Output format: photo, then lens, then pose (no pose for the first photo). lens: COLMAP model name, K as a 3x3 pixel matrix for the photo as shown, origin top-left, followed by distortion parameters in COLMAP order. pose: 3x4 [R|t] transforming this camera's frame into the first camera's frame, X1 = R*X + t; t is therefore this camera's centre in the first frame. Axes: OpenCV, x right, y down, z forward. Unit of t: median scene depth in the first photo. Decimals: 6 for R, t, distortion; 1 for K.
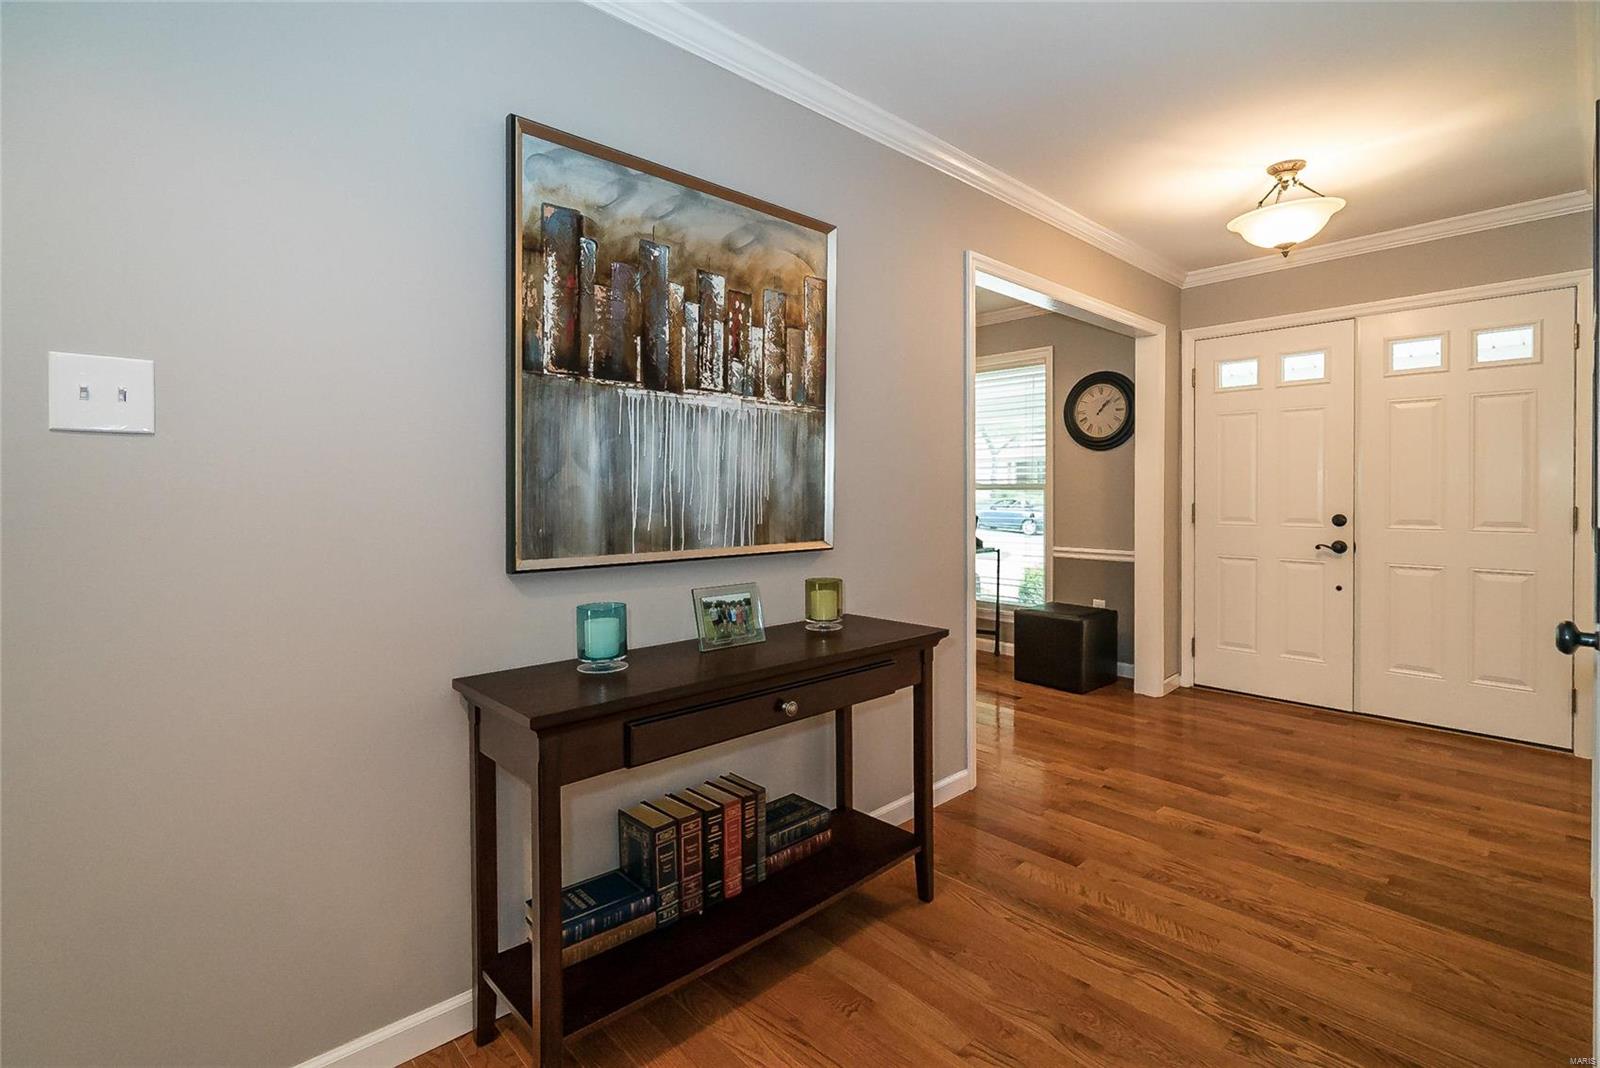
lens RADIAL K [[735.8, 0, 801.5], [0, 735.8, 492.4], [0, 0, 1]] dist [0.000402, 0.000062]
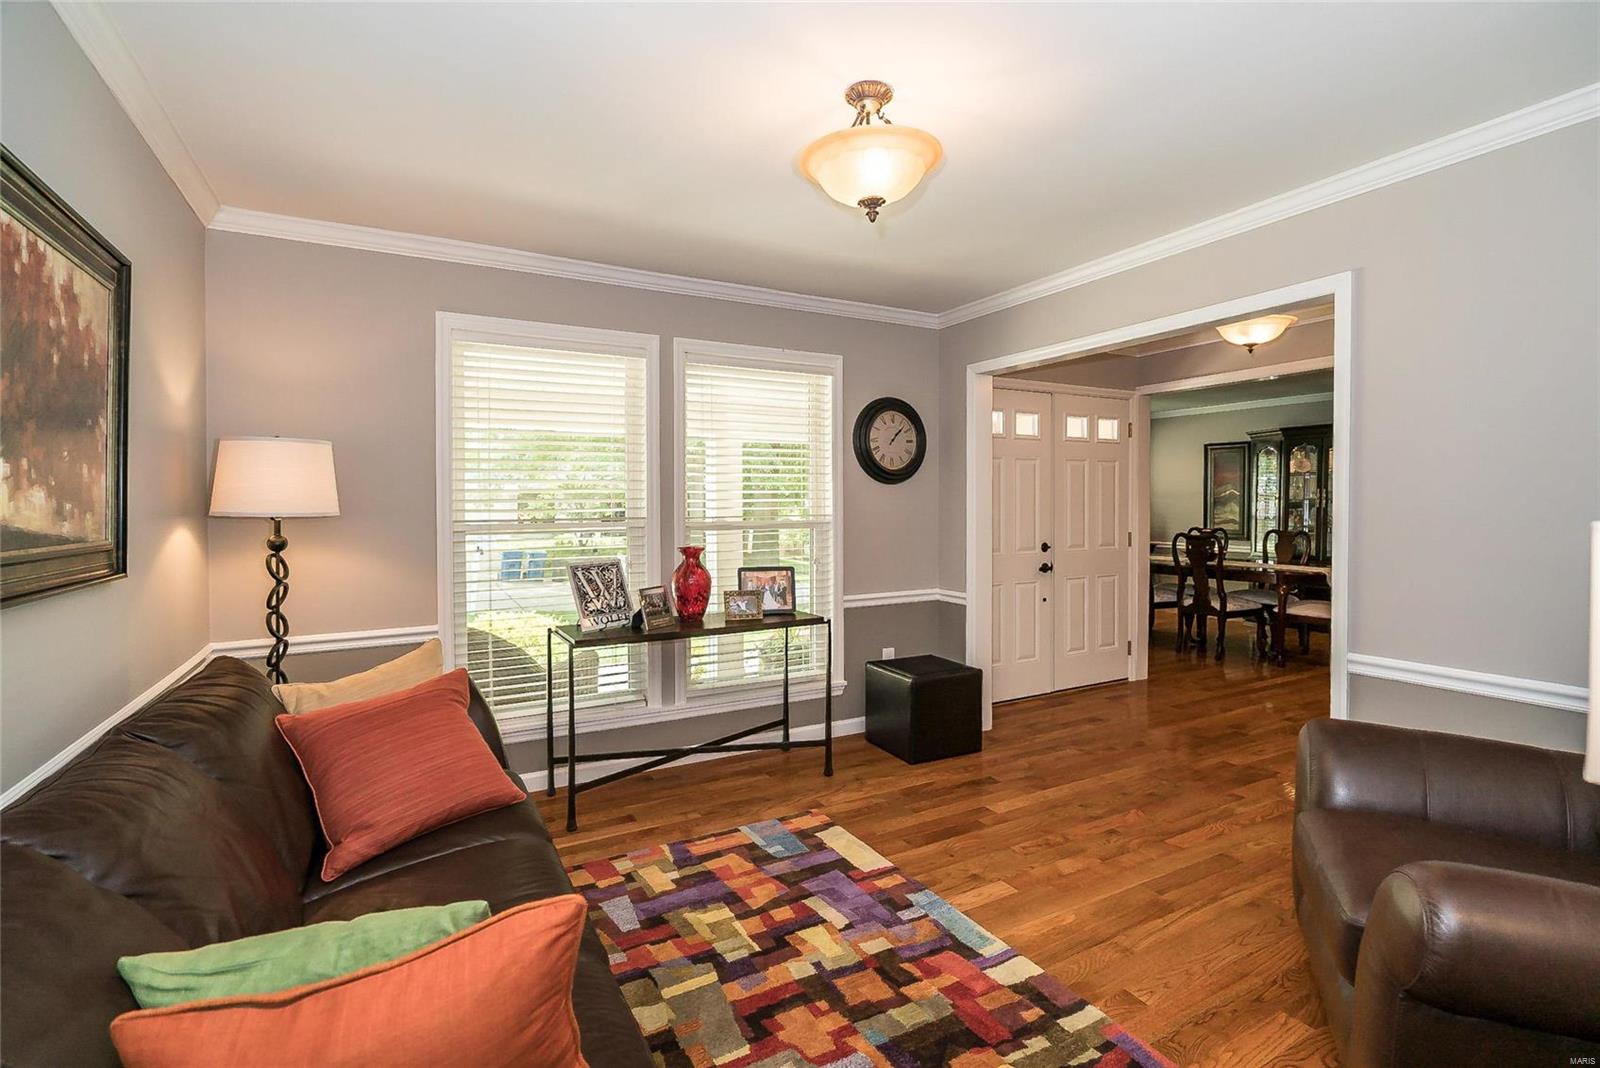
lens RADIAL K [[728.4, 0, 790.0], [0, 728.4, 512.1], [0, 0, 1]] dist [-0.004337, -0.000006]
pose [[0.253629, -0.009396, 0.967256, -0.514783], [0.006156, 0.999948, 0.008100, -0.030784], [-0.967282, 0.003900, 0.253673, 0.916908]]
